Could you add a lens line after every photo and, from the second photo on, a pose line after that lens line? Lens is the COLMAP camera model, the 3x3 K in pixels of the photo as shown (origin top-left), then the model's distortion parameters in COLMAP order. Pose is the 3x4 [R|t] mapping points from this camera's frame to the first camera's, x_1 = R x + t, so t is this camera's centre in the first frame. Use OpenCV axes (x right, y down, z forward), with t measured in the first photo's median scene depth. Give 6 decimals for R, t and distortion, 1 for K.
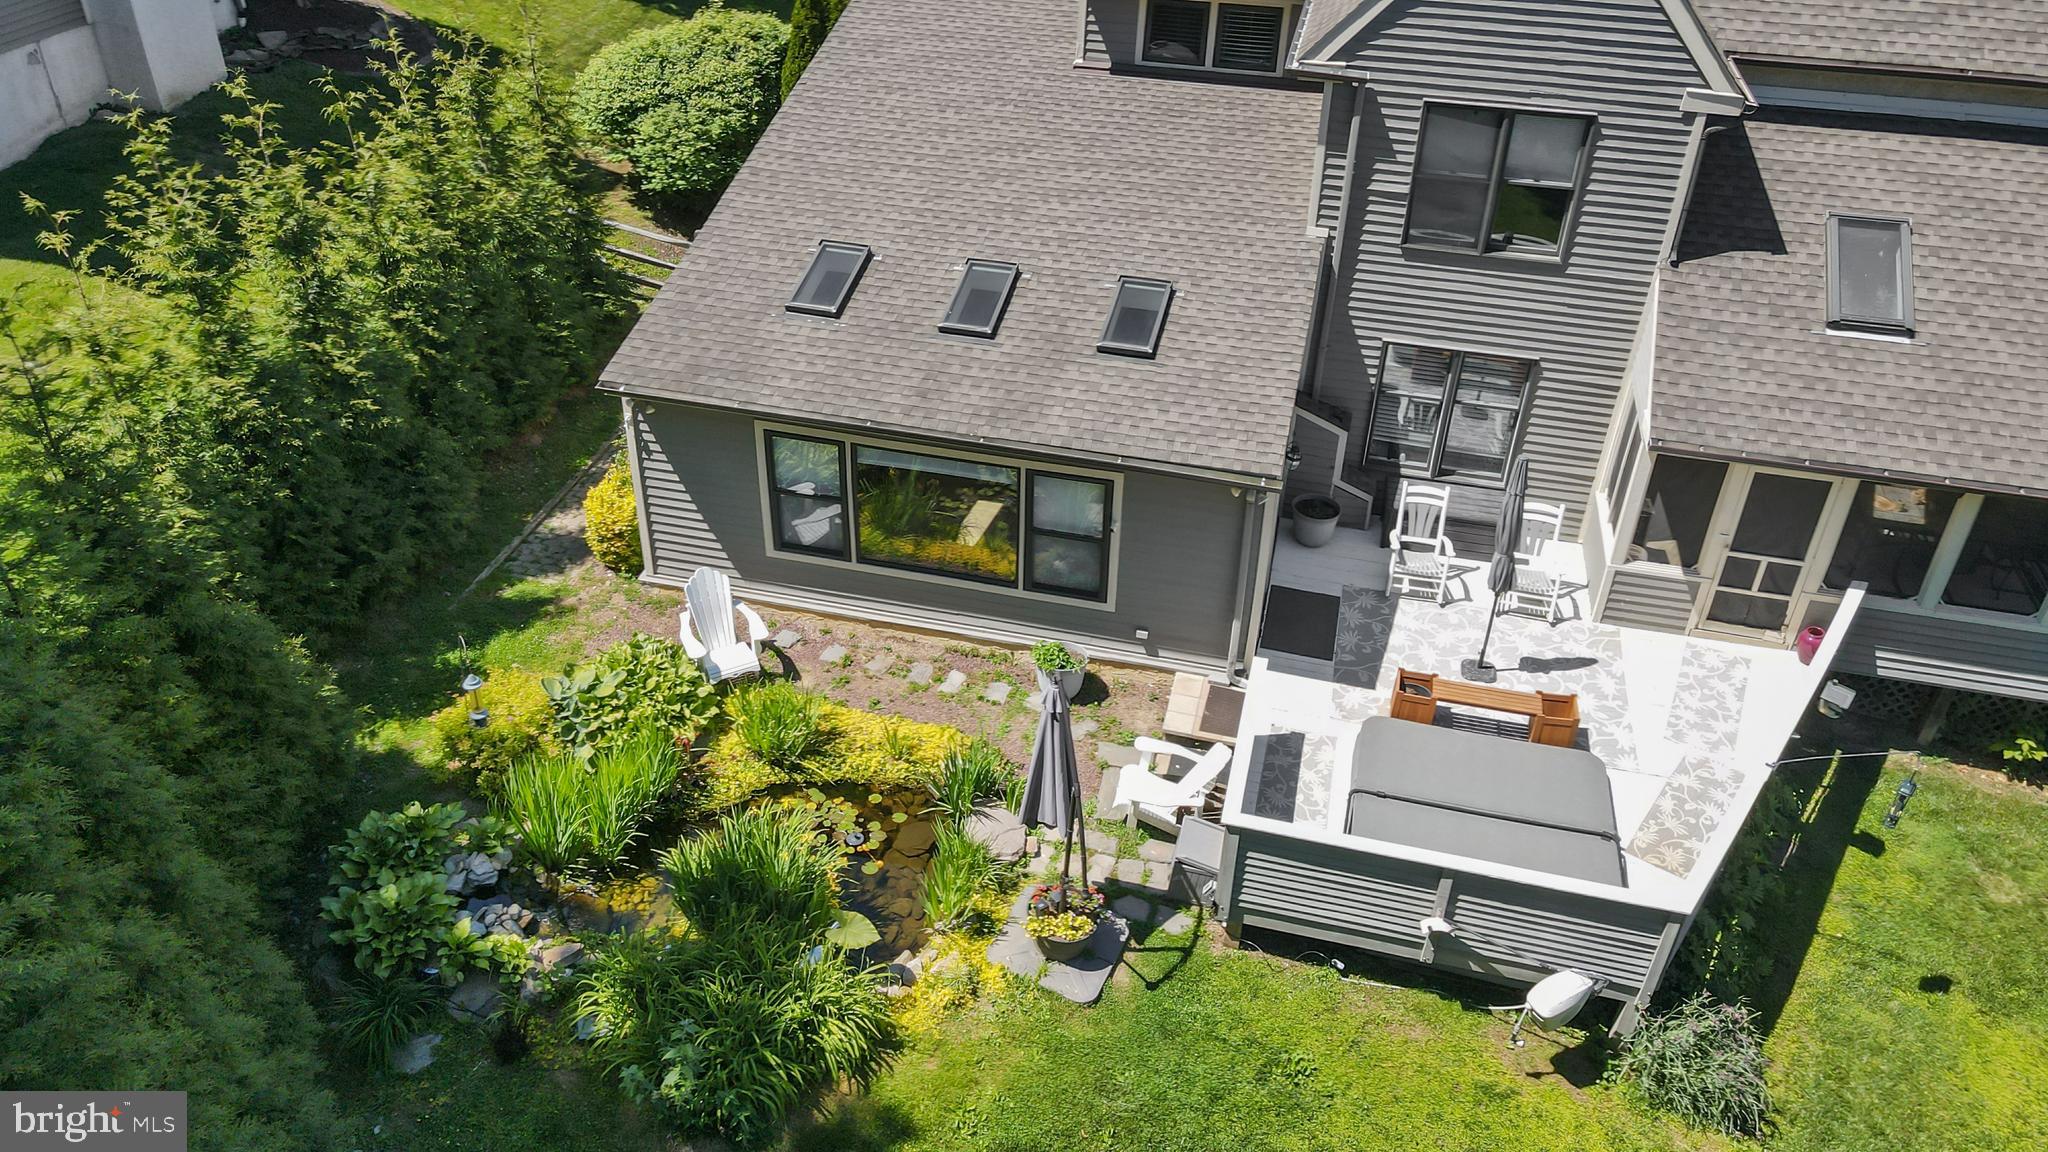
lens RADIAL K [[1513.2, 0, 1015.4], [0, 1513.2, 575.3], [0, 0, 1]] dist [-0.042212, 0.104766]
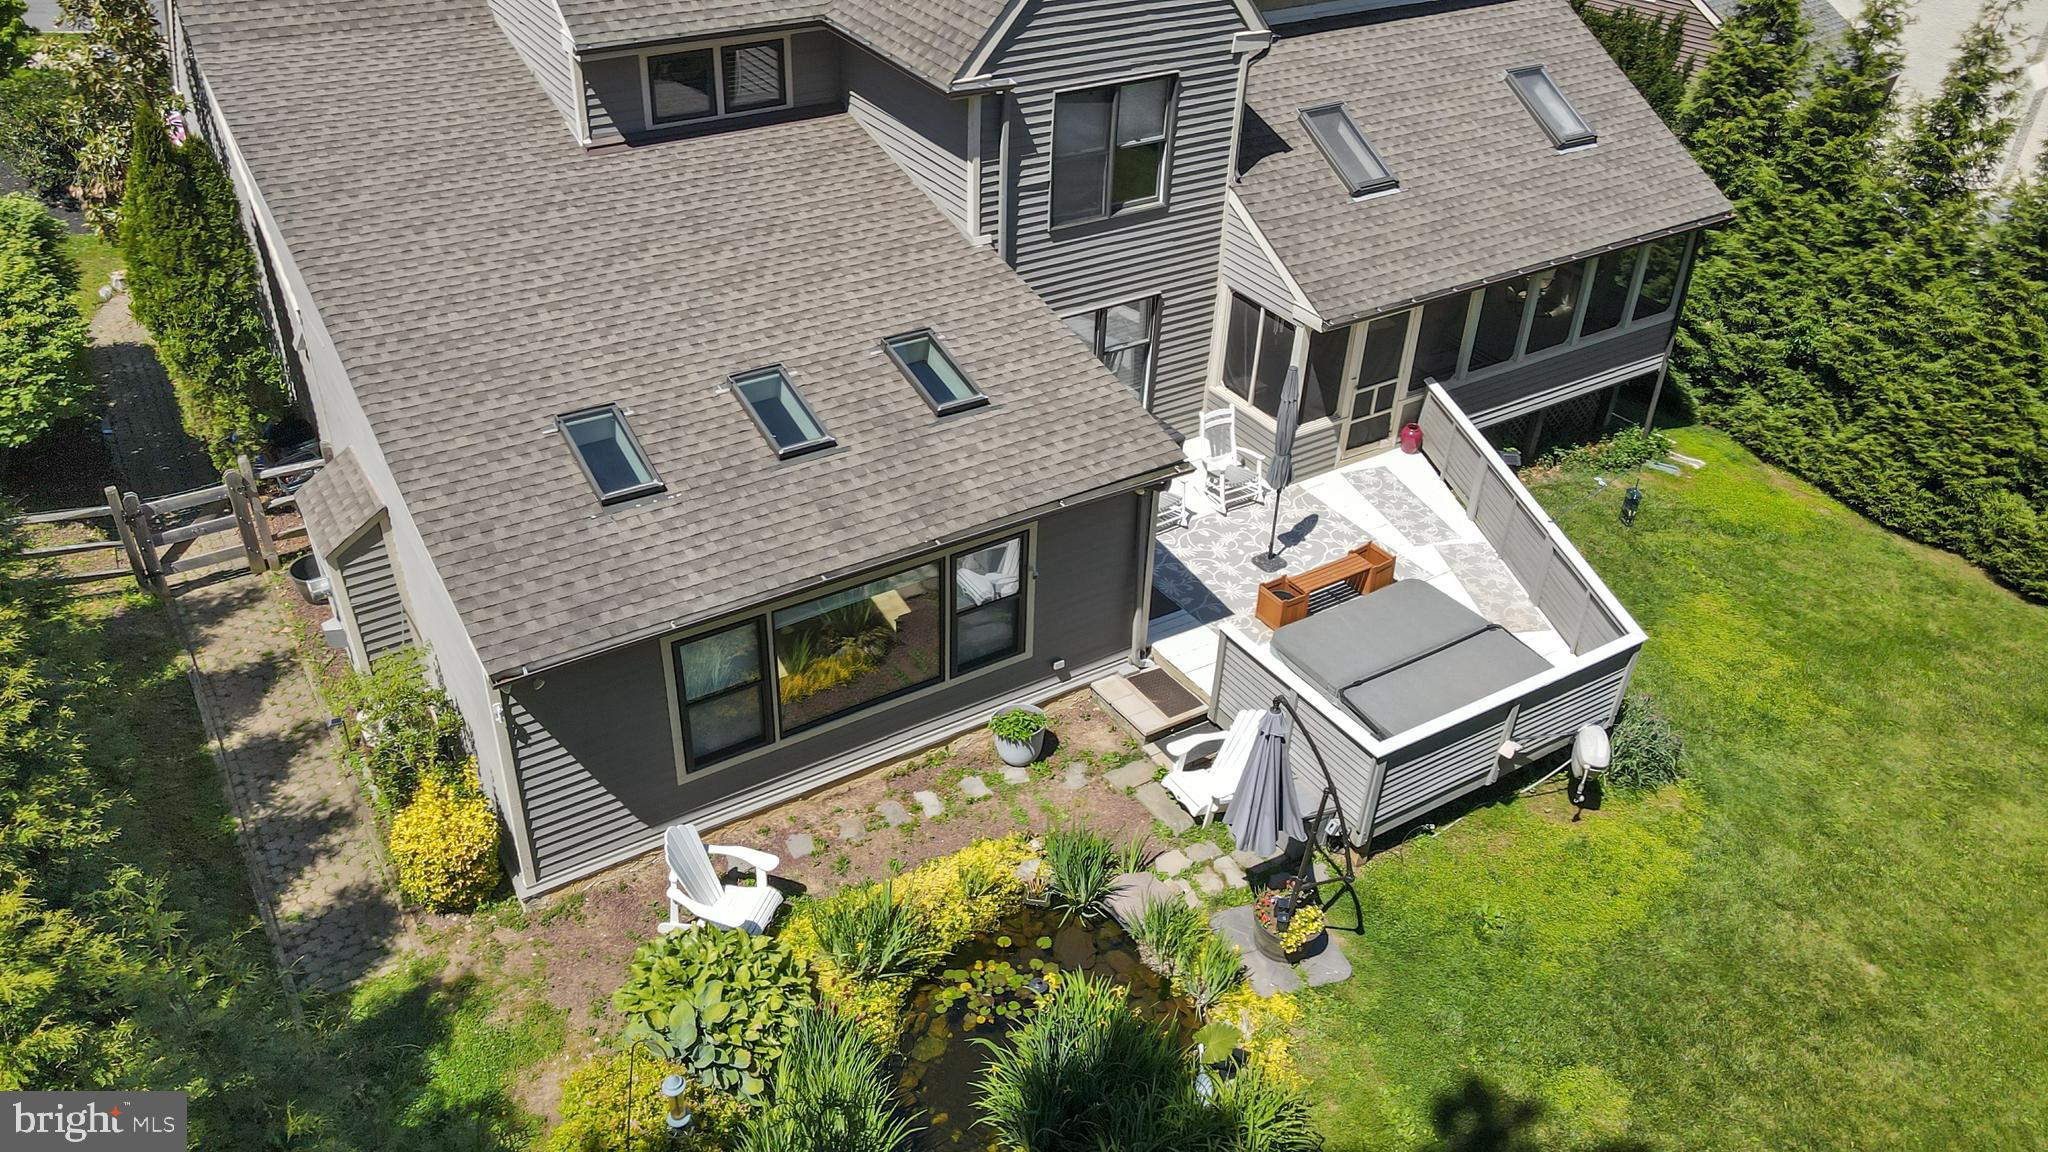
lens RADIAL K [[1513.2, 0, 1015.4], [0, 1513.2, 575.3], [0, 0, 1]] dist [-0.042212, 0.104766]
pose [[0.686868, -0.408131, 0.601366, -0.513553], [0.397465, 0.903679, 0.159326, -0.185247], [-0.608468, 0.129586, 0.782926, 0.227923]]
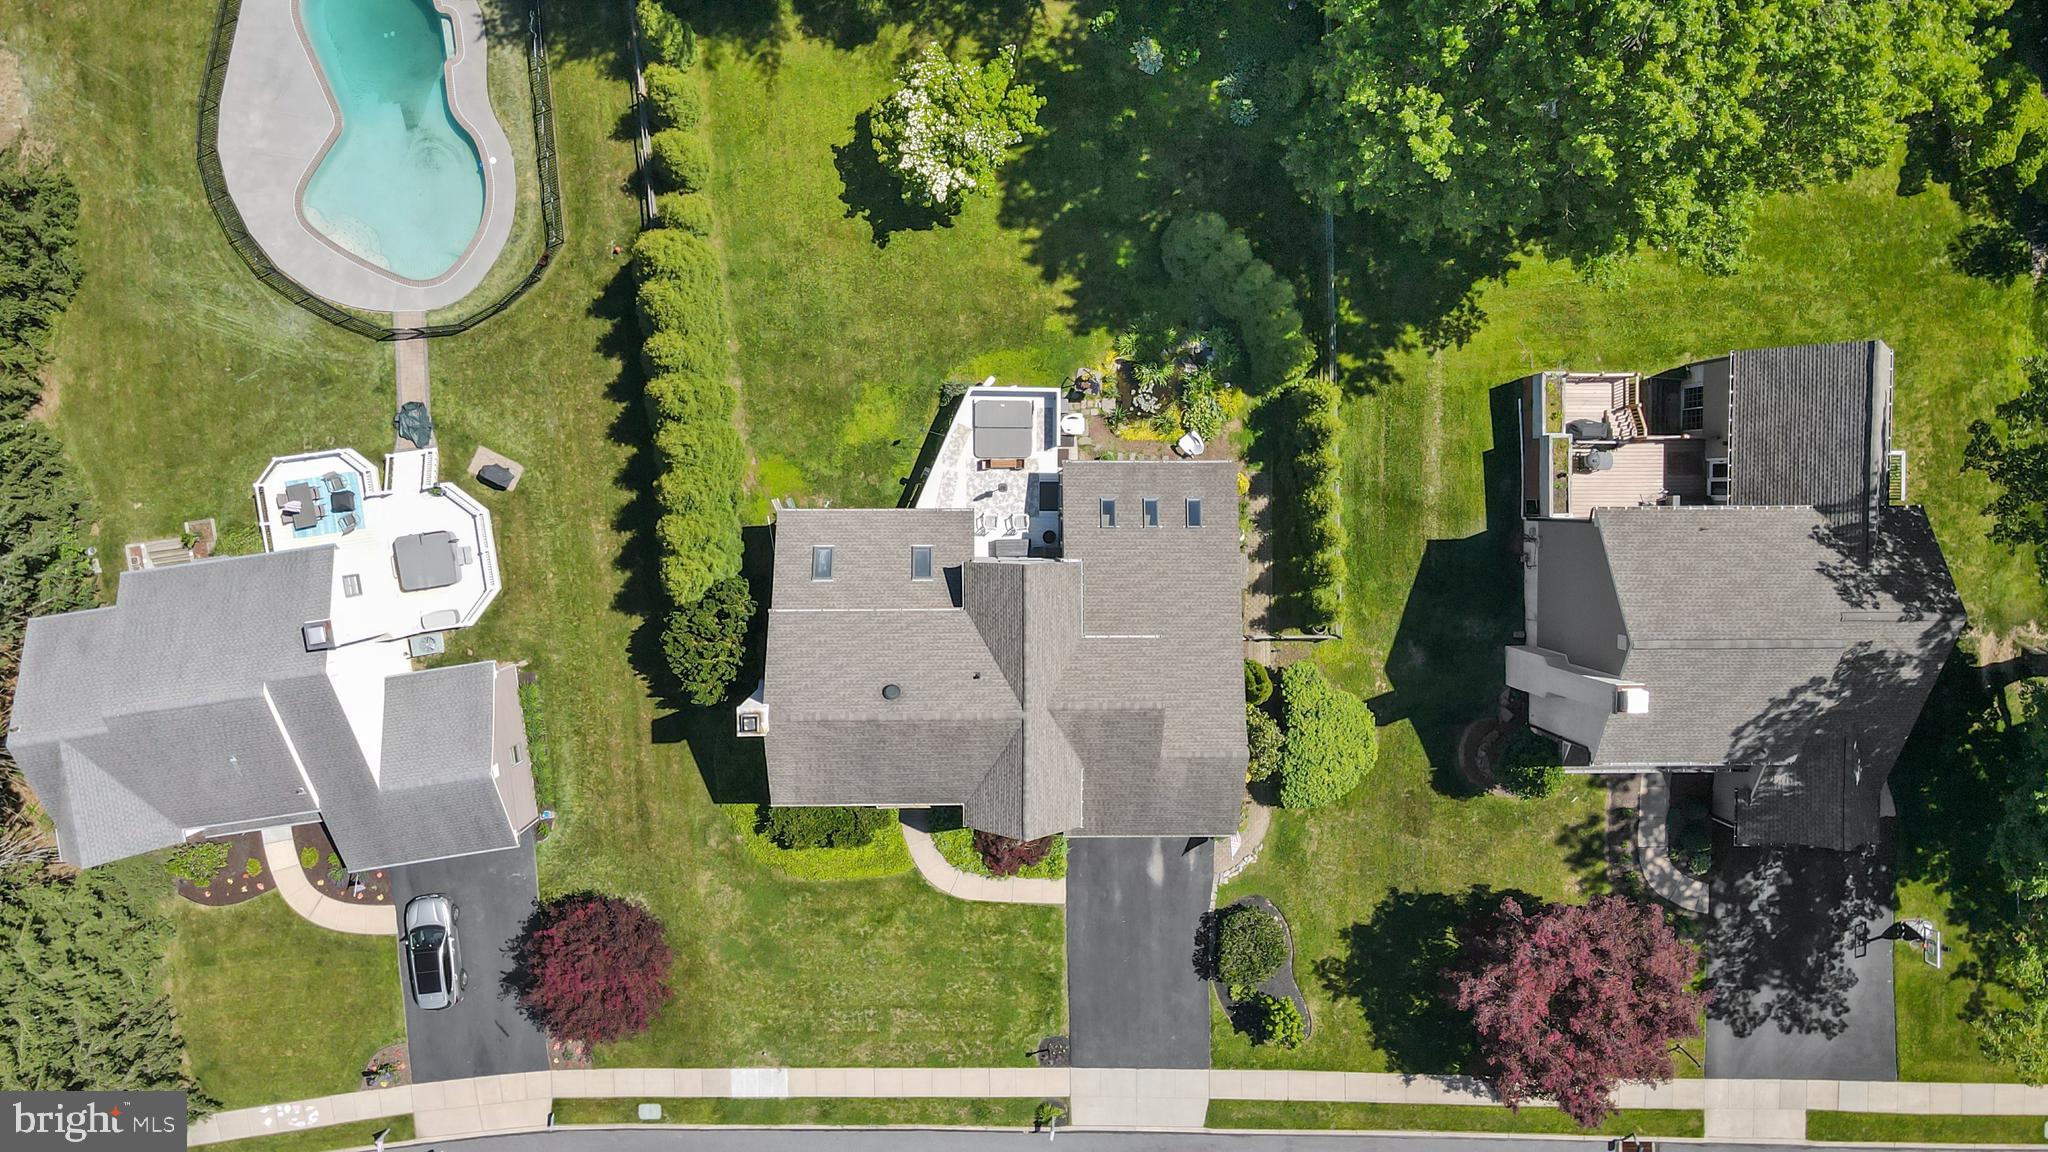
lens RADIAL K [[1513.2, 0, 1015.4], [0, 1513.2, 575.3], [0, 0, 1]] dist [-0.042212, 0.104766]
pose [[-0.968408, 0.245019, -0.046385, 0.514879], [-0.183022, -0.572004, 0.799571, -3.210688], [0.169378, 0.782801, 0.598778, -1.162502]]
